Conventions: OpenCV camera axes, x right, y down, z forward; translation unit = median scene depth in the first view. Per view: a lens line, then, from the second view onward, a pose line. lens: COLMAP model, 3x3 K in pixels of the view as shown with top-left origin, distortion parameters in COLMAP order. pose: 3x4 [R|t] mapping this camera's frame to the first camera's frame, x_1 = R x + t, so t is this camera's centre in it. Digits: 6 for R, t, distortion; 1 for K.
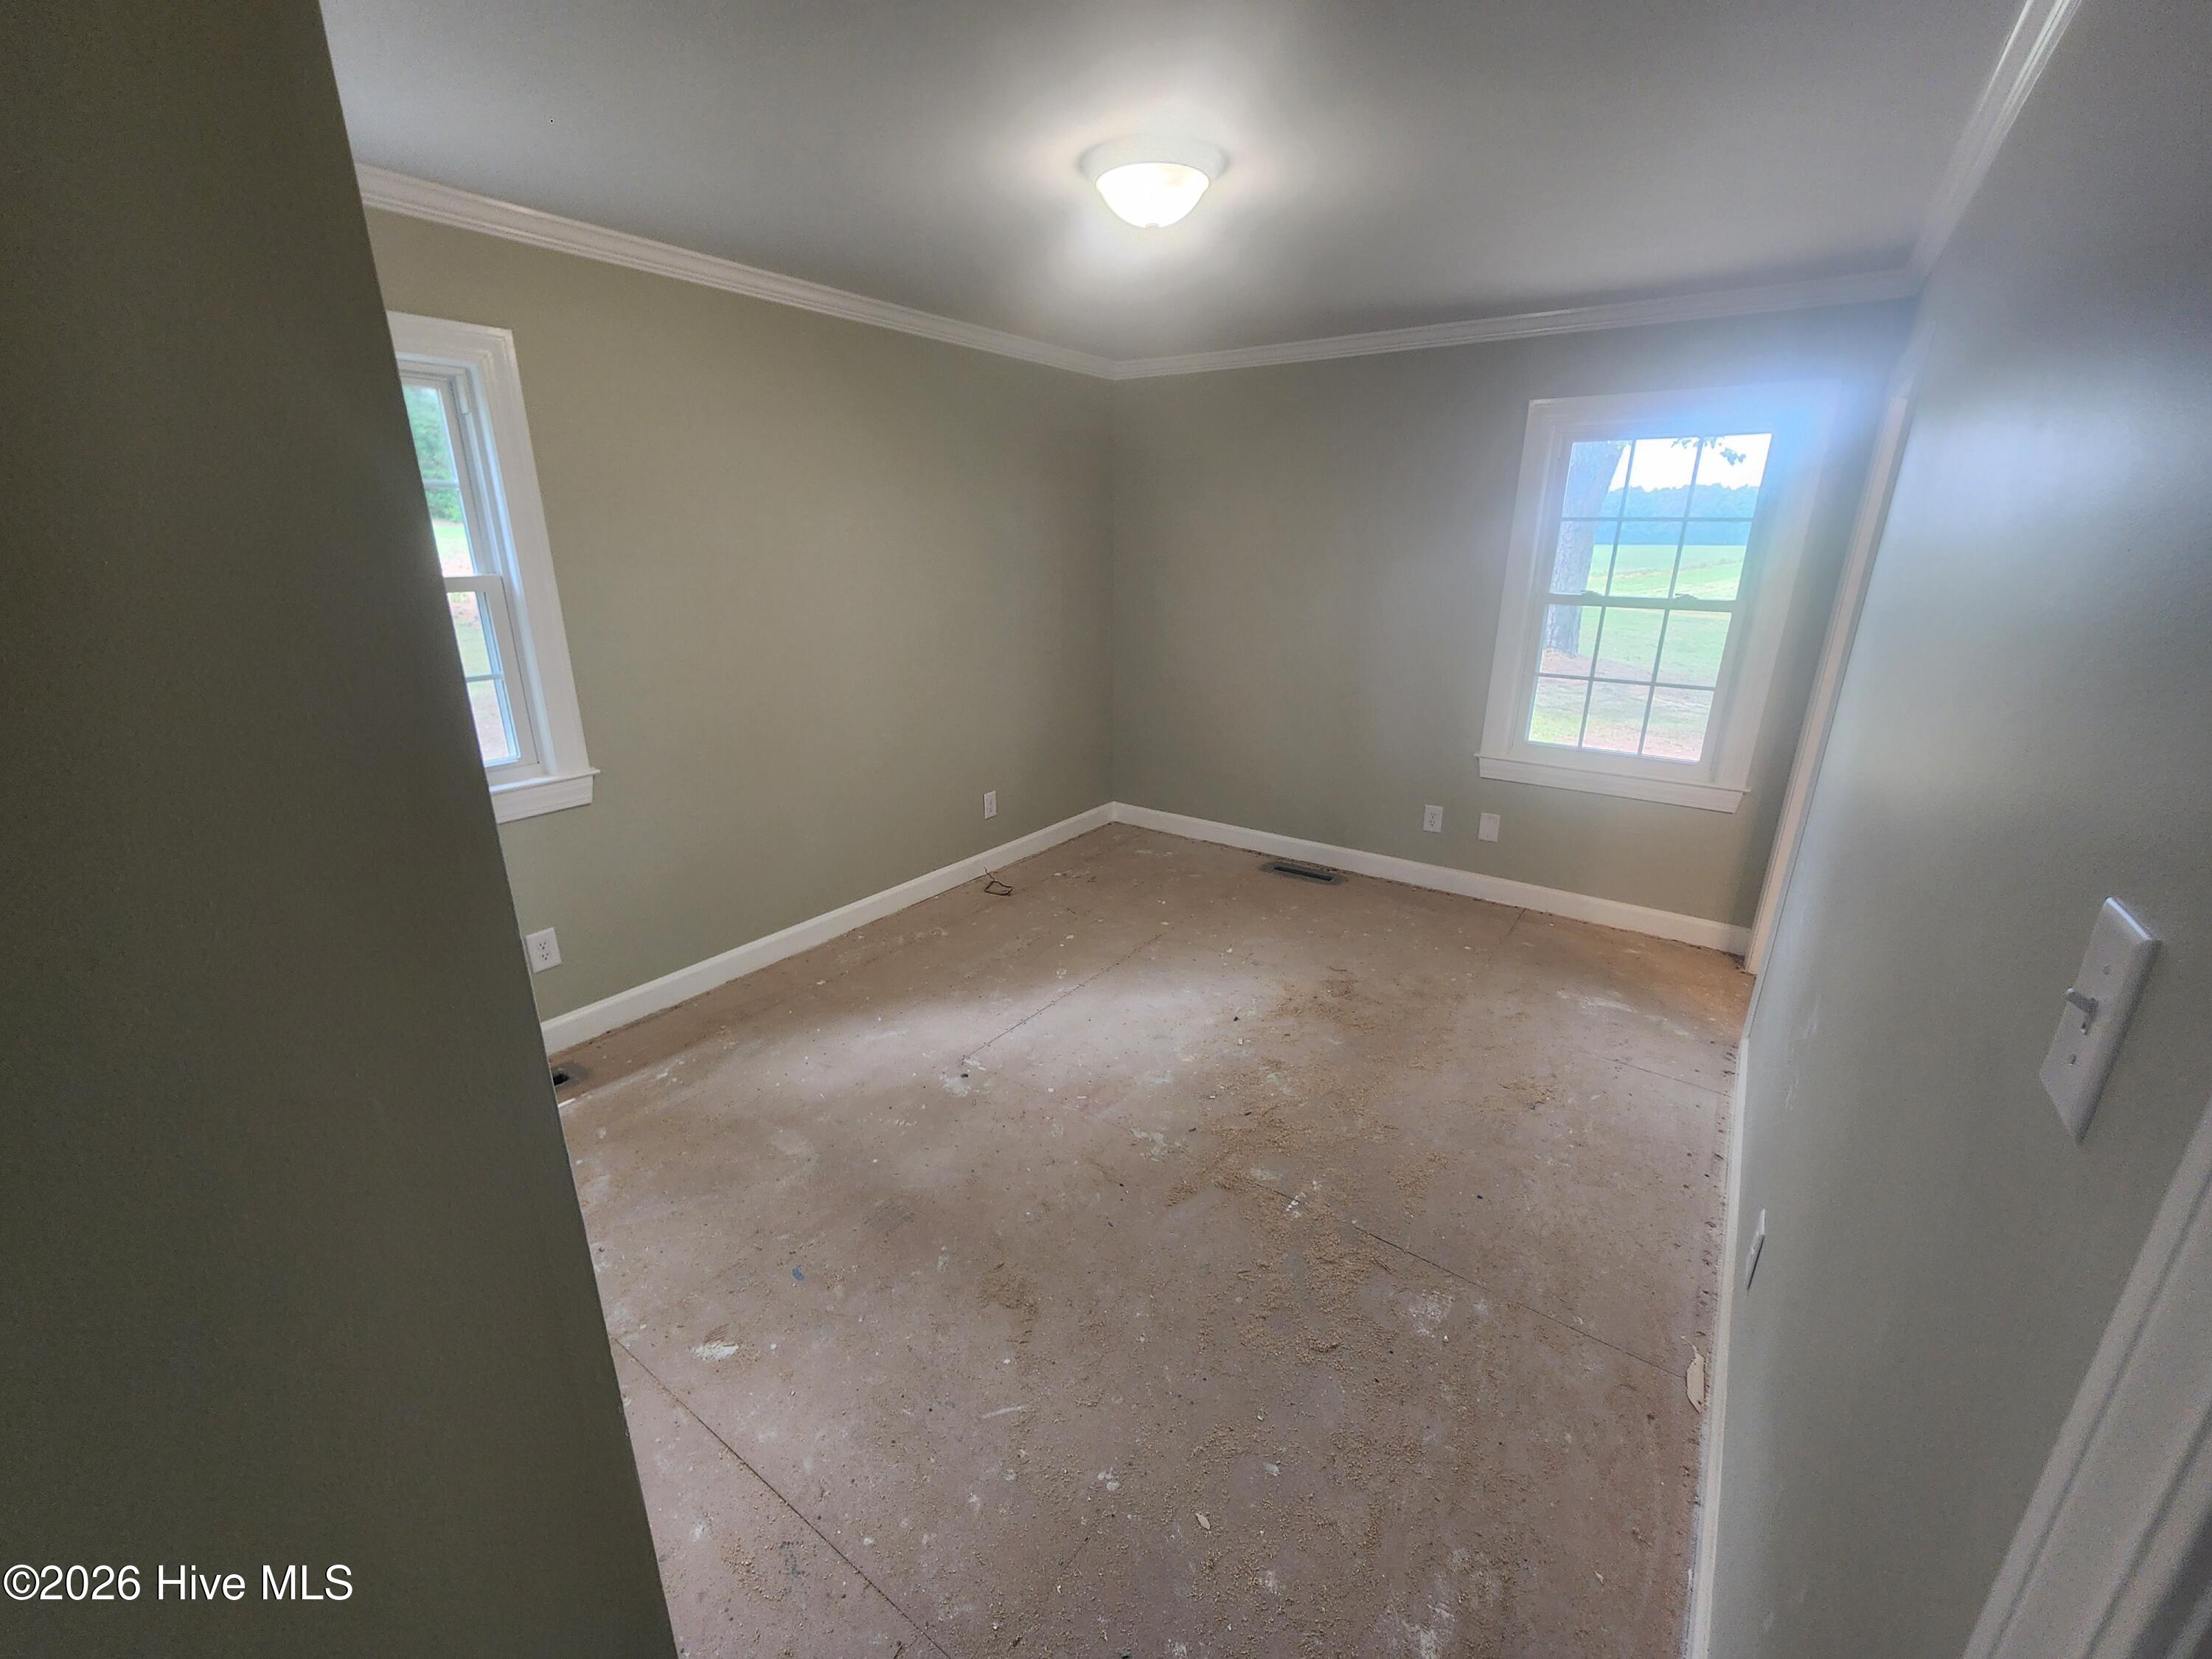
lens RADIAL K [[914.6, 0, 1109.2], [0, 914.6, 834.7], [0, 0, 1]] dist [-0.001428, 0.000311]
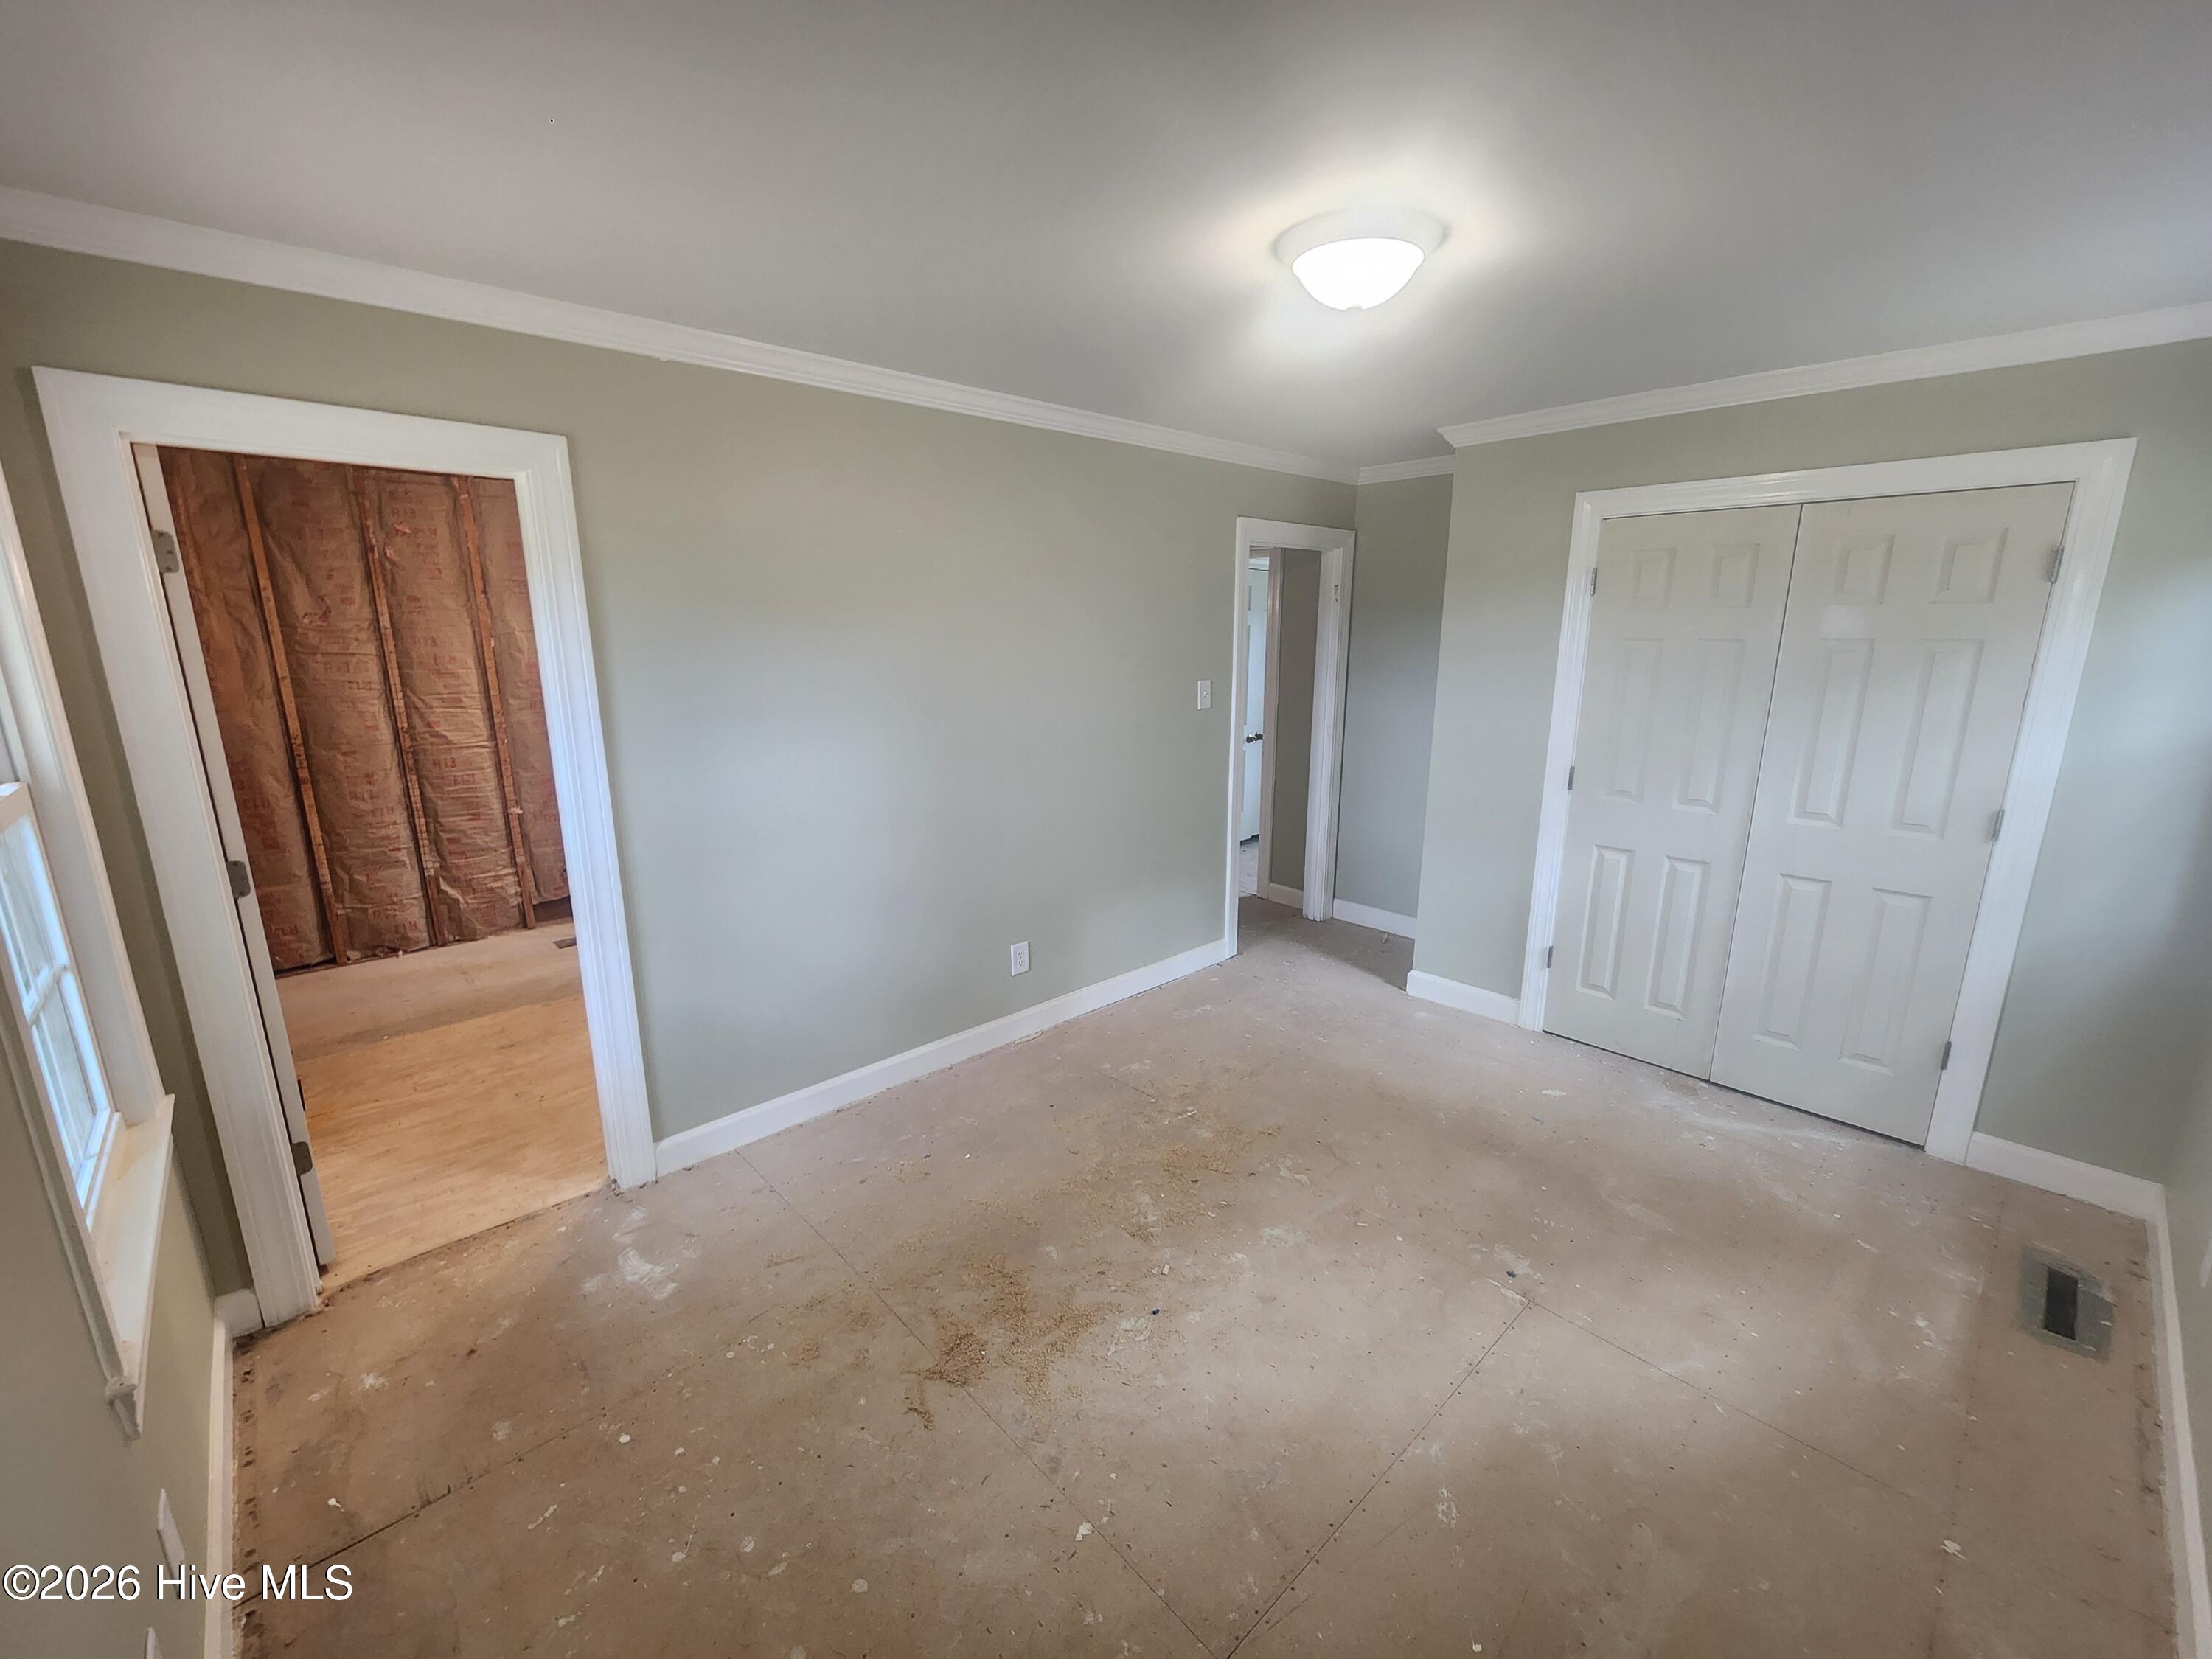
lens RADIAL K [[914.6, 0, 1109.2], [0, 914.6, 834.7], [0, 0, 1]] dist [-0.001428, 0.000311]
pose [[-0.980317, -0.052495, 0.190322, 0.061821], [0.054370, 0.854943, 0.515864, -0.507757], [-0.189794, 0.516058, -0.835262, 1.487418]]
